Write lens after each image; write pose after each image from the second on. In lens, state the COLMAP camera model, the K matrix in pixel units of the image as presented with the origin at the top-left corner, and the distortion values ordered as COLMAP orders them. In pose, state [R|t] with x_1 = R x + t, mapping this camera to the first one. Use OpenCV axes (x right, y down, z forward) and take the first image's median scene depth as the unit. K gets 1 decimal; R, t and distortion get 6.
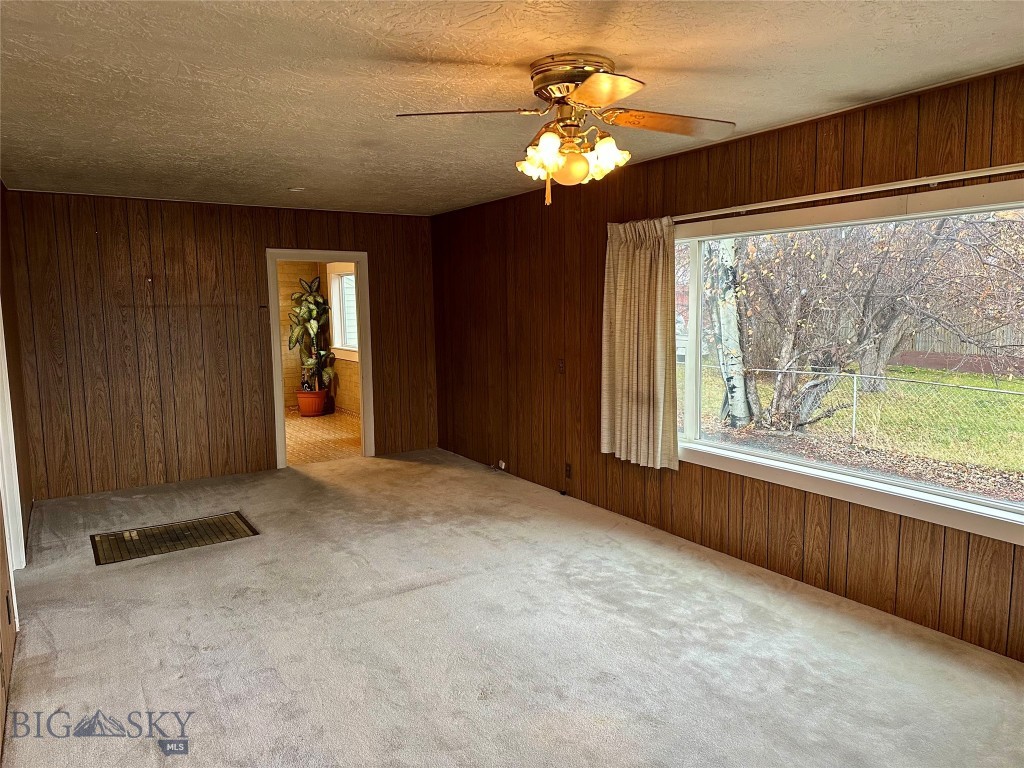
lens RADIAL K [[719.9, 0, 512.0], [0, 719.9, 384.0], [0, 0, 1]] dist [0.000303, -0.003380]
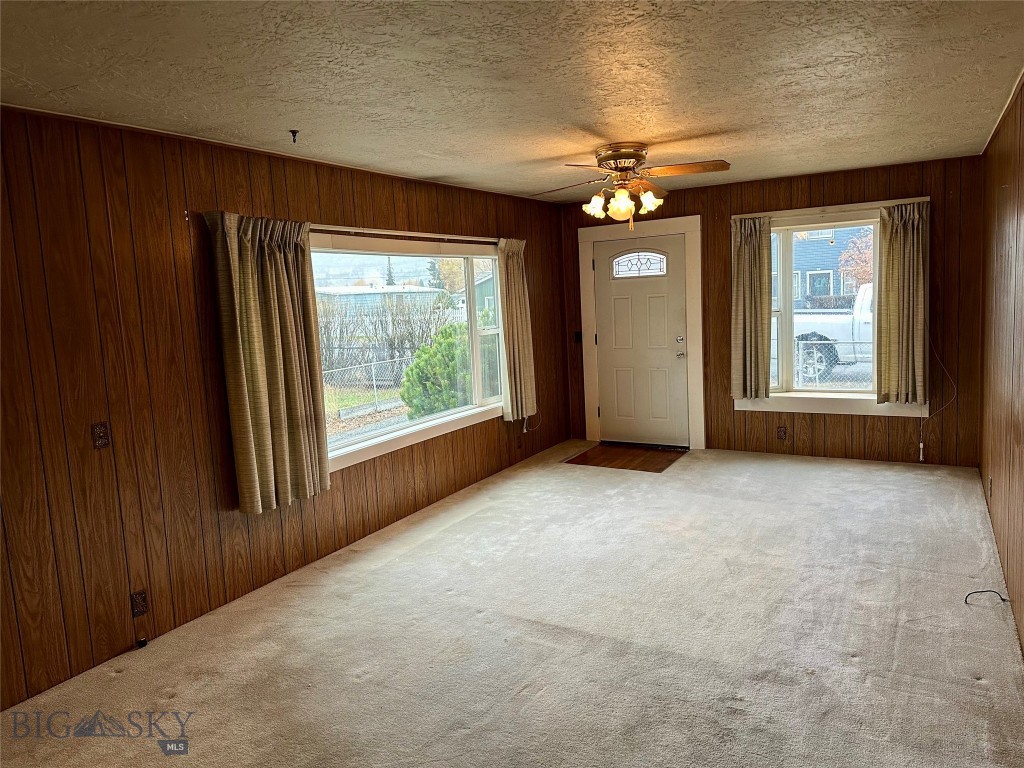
lens RADIAL K [[719.9, 0, 512.0], [0, 719.9, 384.0], [0, 0, 1]] dist [0.000303, -0.003380]
pose [[-0.497668, -0.064599, 0.864959, -0.480832], [0.156070, 0.974277, 0.162560, -0.087657], [-0.853211, 0.215895, -0.474784, 0.809913]]
